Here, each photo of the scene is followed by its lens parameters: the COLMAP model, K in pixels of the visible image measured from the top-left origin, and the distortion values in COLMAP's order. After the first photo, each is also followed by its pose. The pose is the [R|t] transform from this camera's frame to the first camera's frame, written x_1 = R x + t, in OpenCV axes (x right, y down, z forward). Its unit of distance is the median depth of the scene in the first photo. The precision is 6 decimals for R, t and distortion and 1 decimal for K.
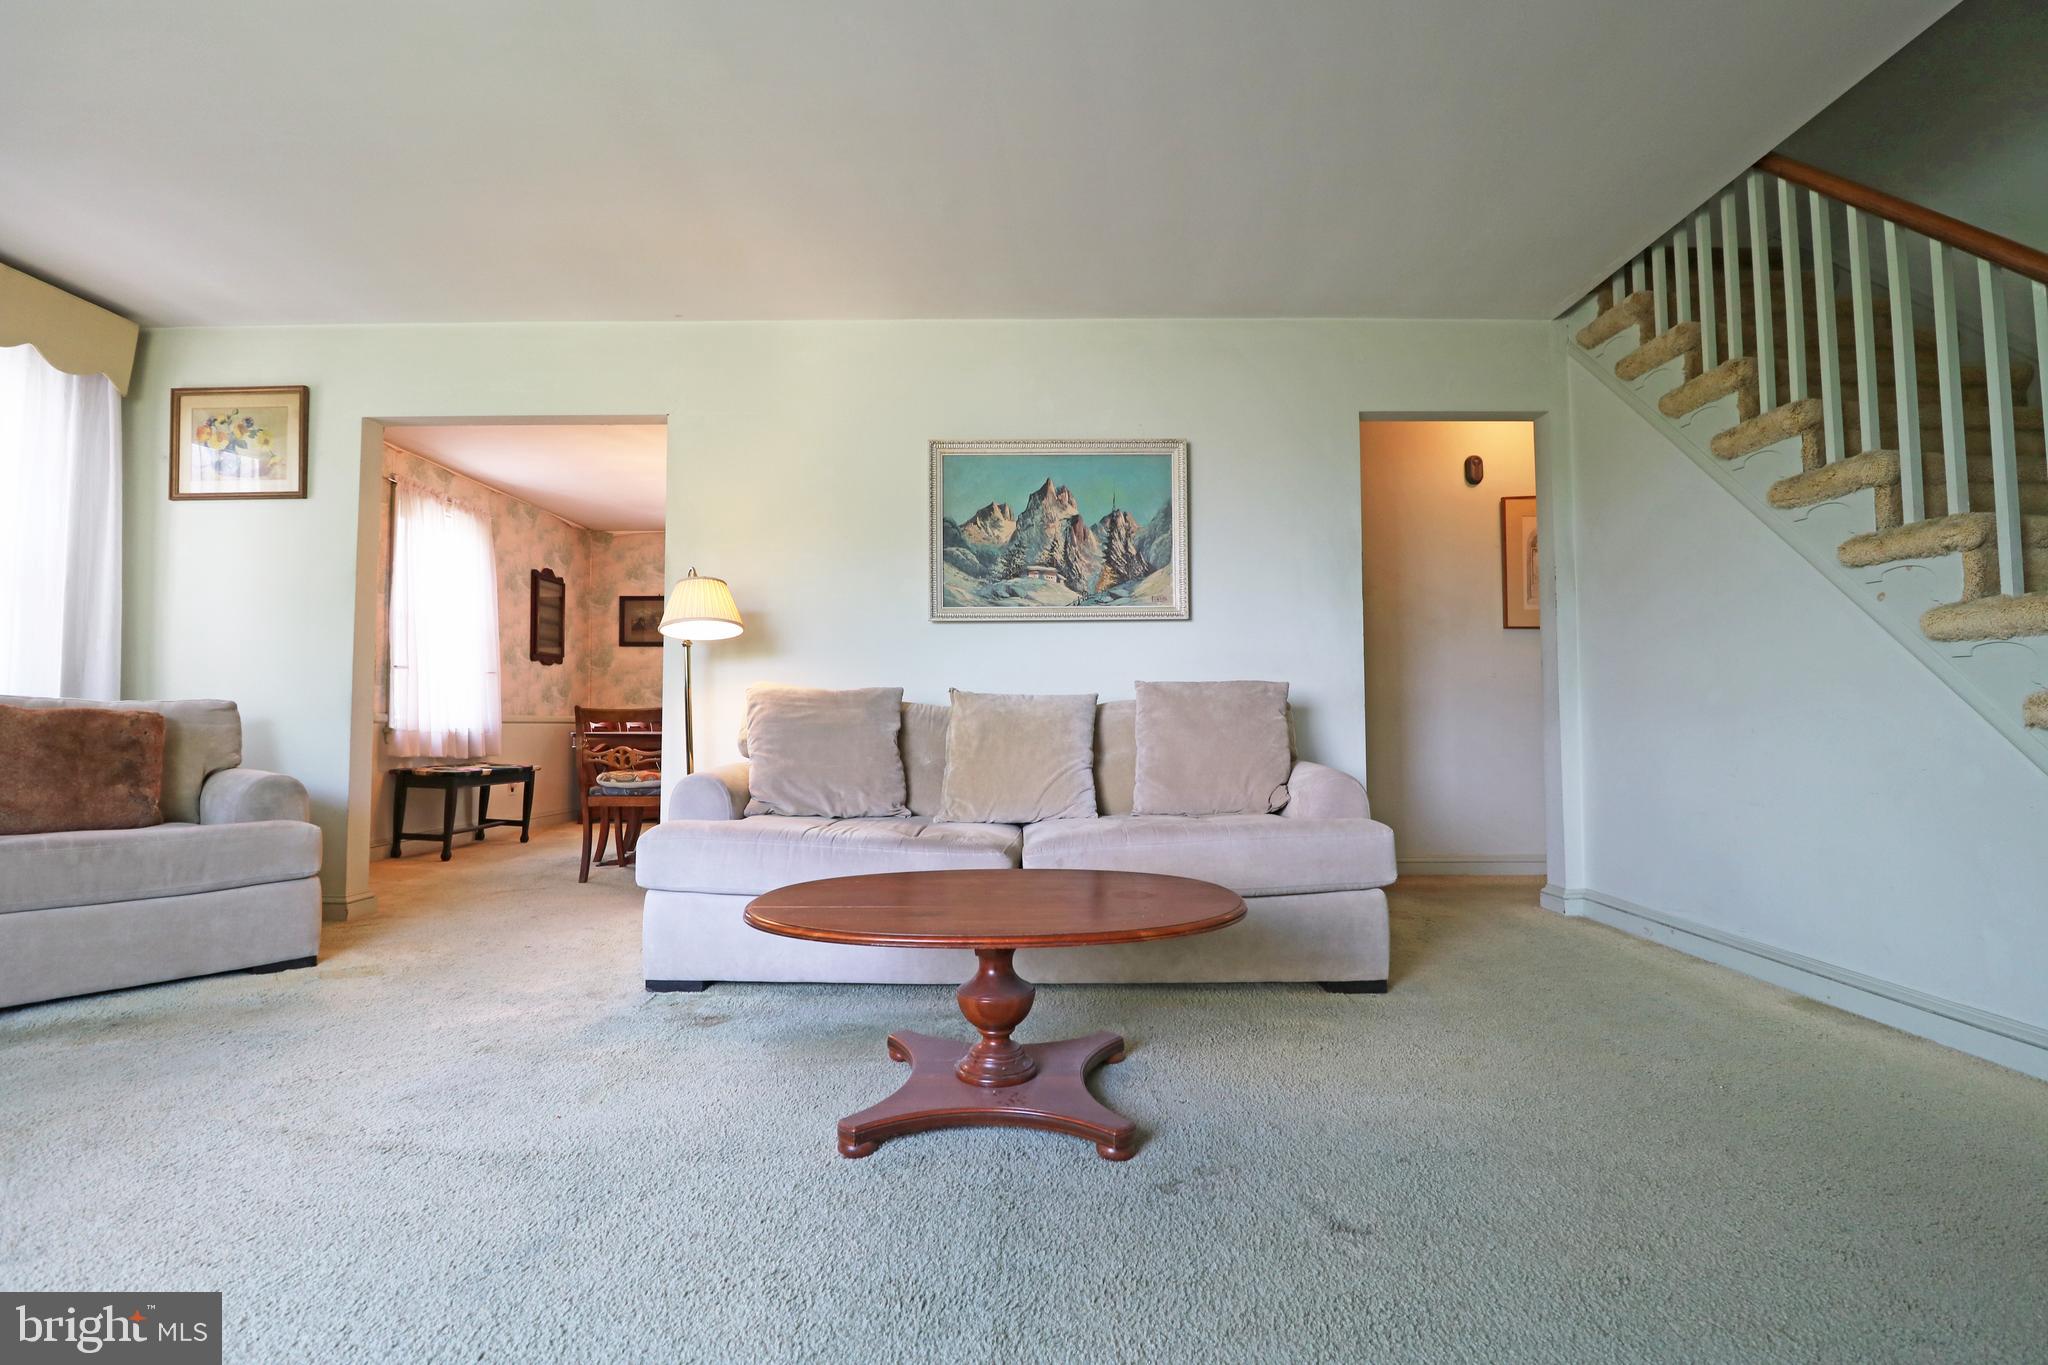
lens RADIAL K [[954.3, 0, 1038.2], [0, 954.3, 678.4], [0, 0, 1]] dist [-0.007144, -0.005795]
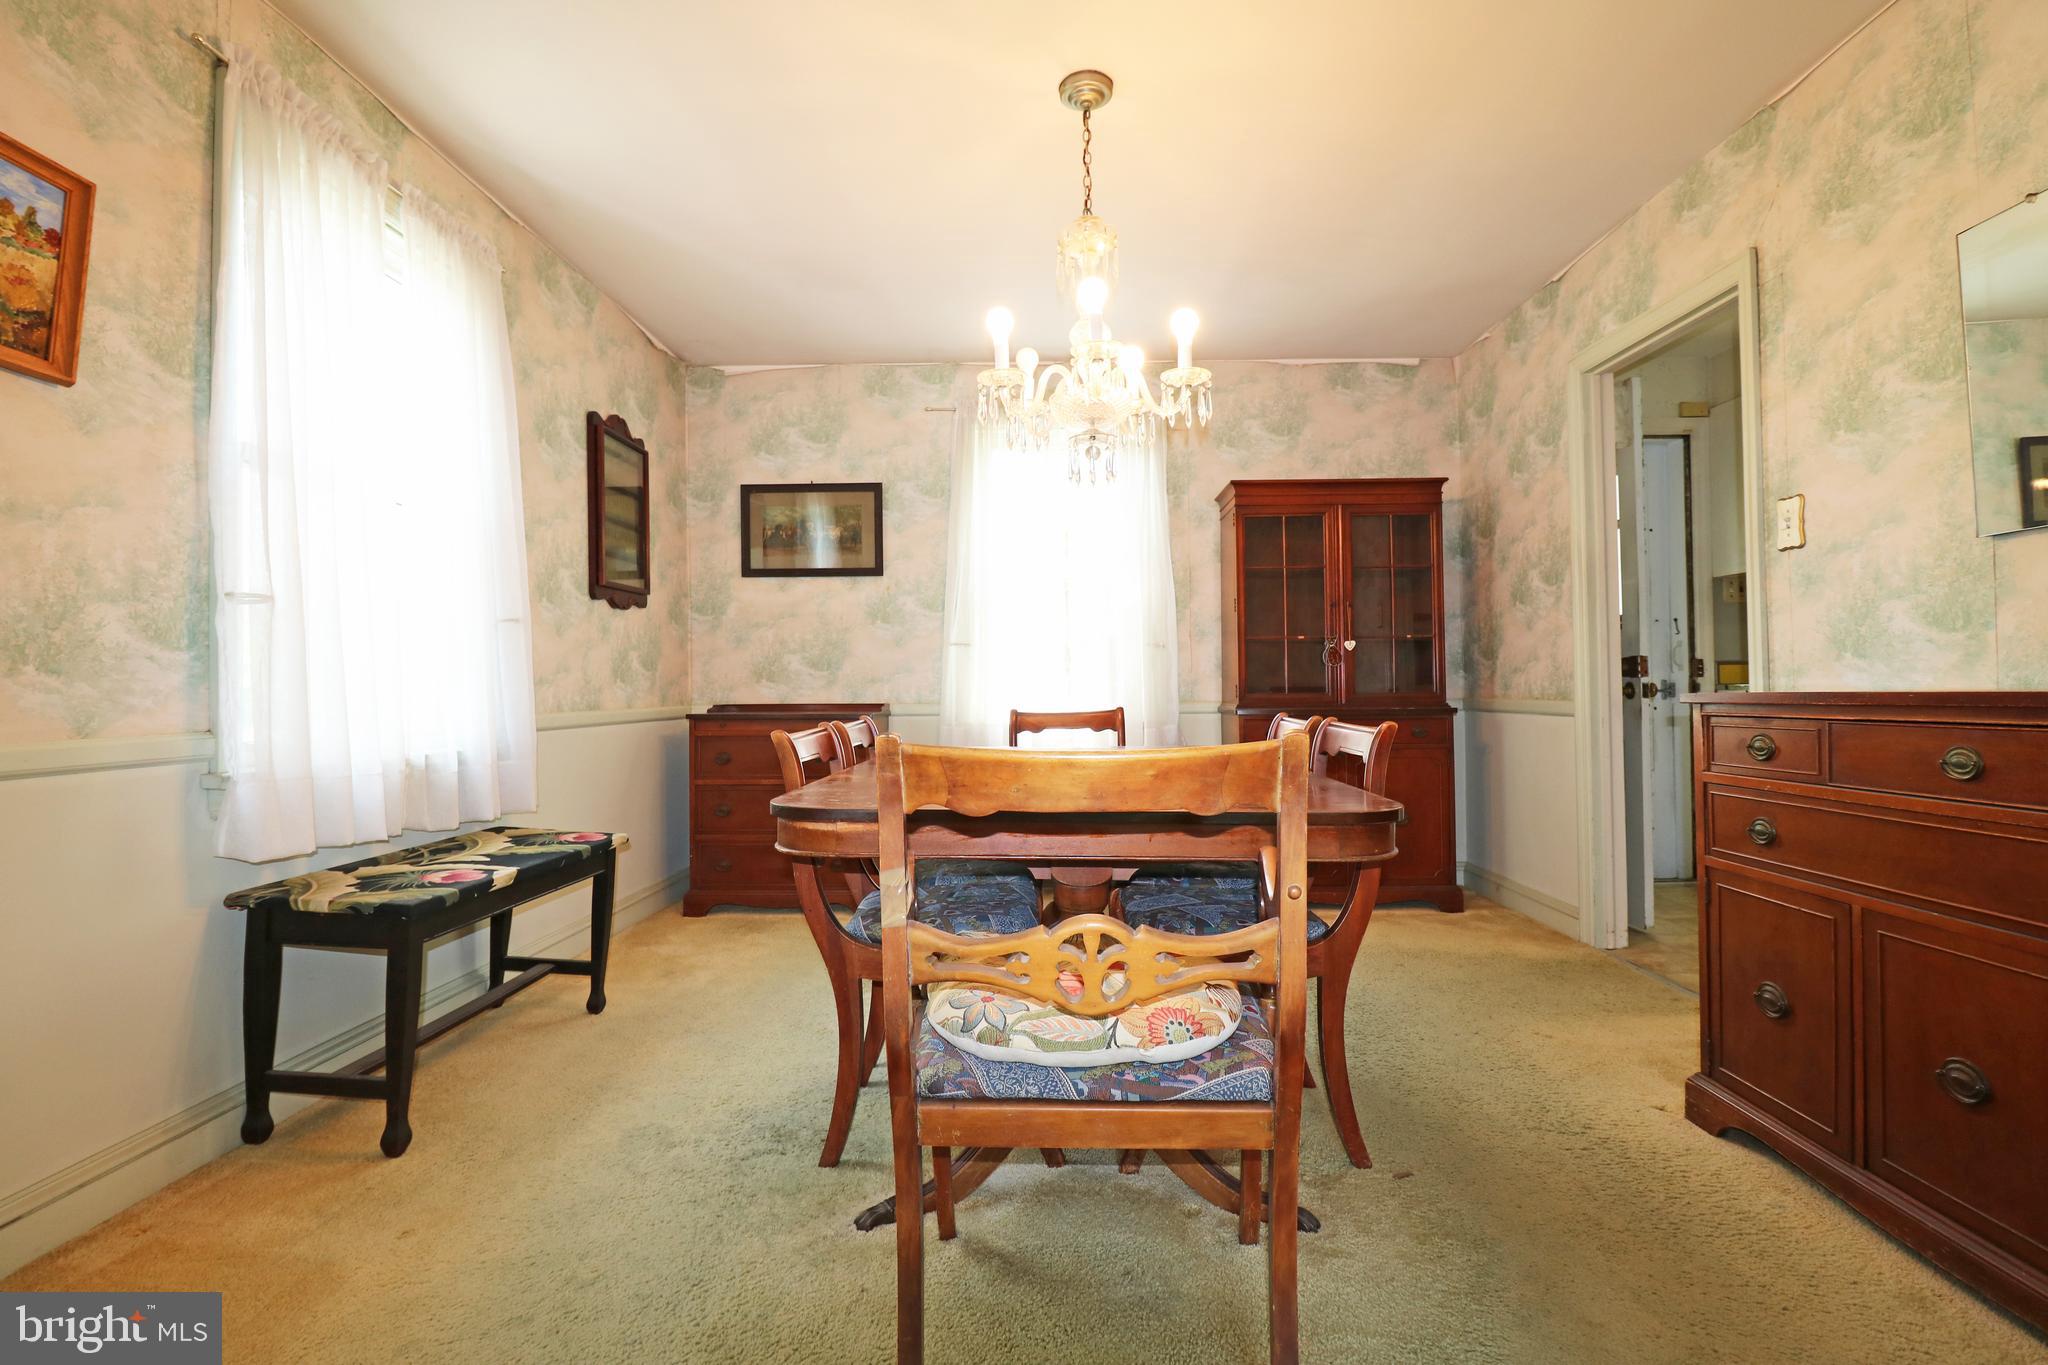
lens RADIAL K [[954.3, 0, 1031.0], [0, 954.3, 676.8], [0, 0, 1]] dist [-0.007144, -0.005795]
pose [[0.999692, -0.005461, -0.024191, -0.544531], [0.006365, 0.999279, 0.037440, 0.008255], [0.023969, -0.037582, 0.999006, 0.951087]]
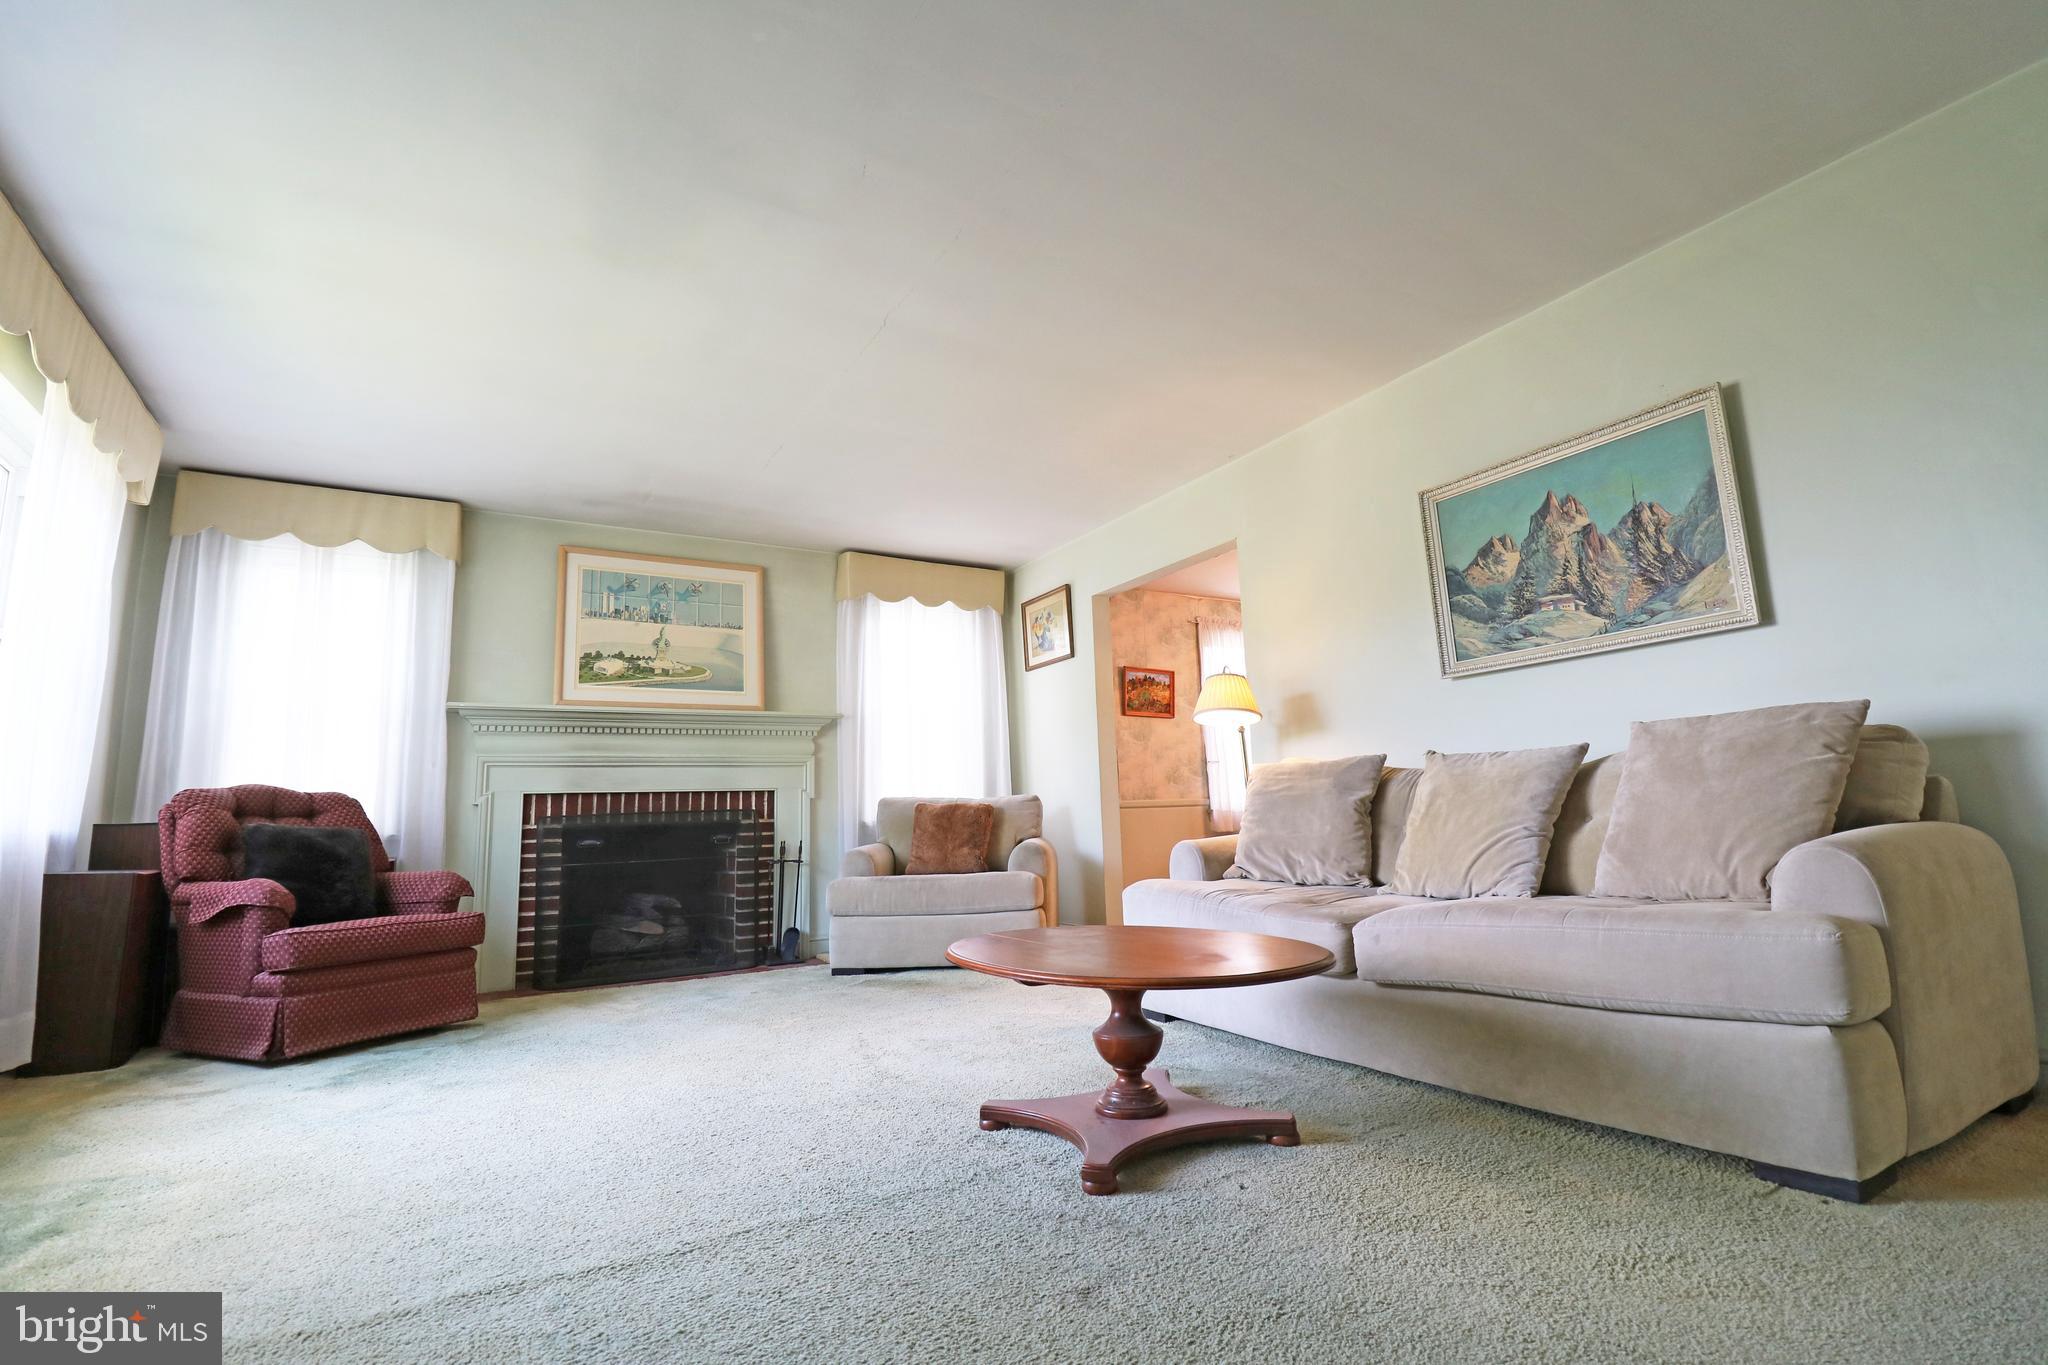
lens RADIAL K [[954.3, 0, 1024.4], [0, 954.3, 668.5], [0, 0, 1]] dist [-0.007144, -0.005795]
pose [[0.499079, -0.152726, -0.852992, 0.475210], [0.073655, 0.988261, -0.133850, 0.024348], [0.863421, 0.003975, 0.504469, 0.172125]]
